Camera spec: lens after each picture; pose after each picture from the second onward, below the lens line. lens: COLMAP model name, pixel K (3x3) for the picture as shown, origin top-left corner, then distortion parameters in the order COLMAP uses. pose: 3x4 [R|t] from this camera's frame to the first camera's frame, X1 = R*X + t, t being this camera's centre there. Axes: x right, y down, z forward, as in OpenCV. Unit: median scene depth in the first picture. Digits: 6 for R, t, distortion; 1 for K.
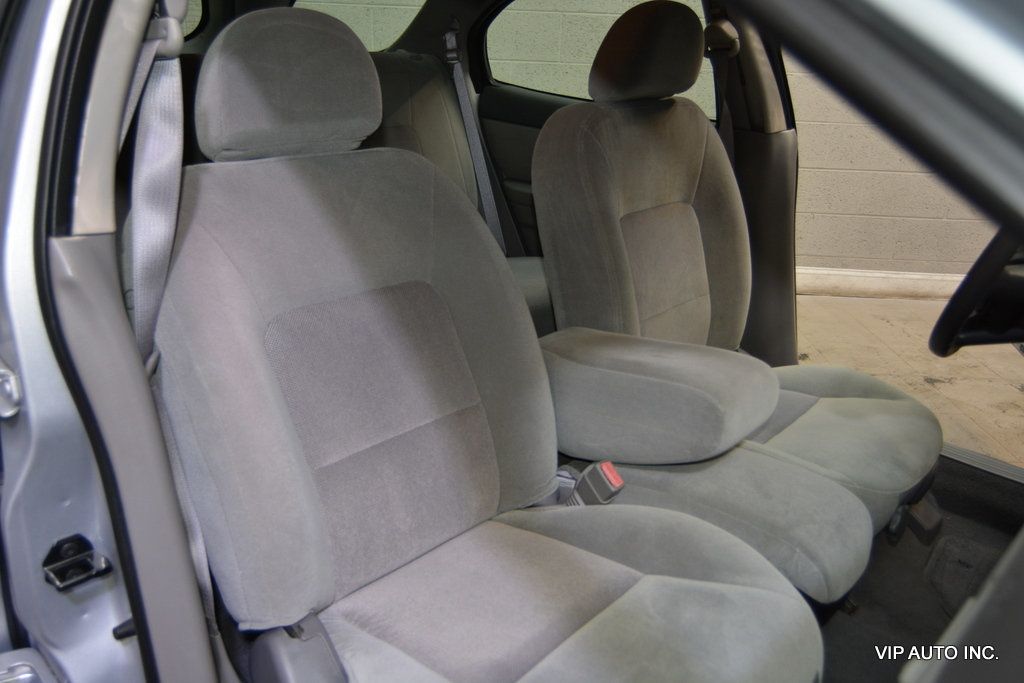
lens RADIAL K [[795.3, 0, 482.3], [0, 795.3, 345.8], [0, 0, 1]] dist [-0.021056, 0.005945]
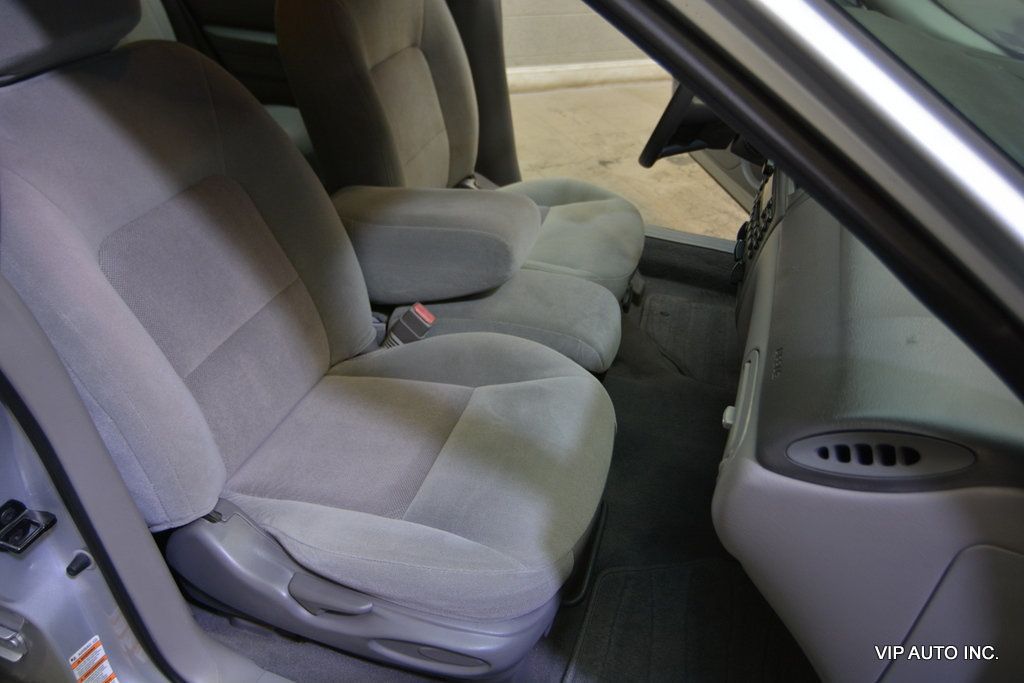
lens RADIAL K [[795.3, 0, 482.3], [0, 795.3, 345.8], [0, 0, 1]] dist [-0.021056, 0.005945]
pose [[0.901722, -0.243489, 0.357225, -0.191493], [0.147084, 0.949802, 0.276121, -0.106052], [-0.406526, -0.196442, 0.892271, -0.100550]]
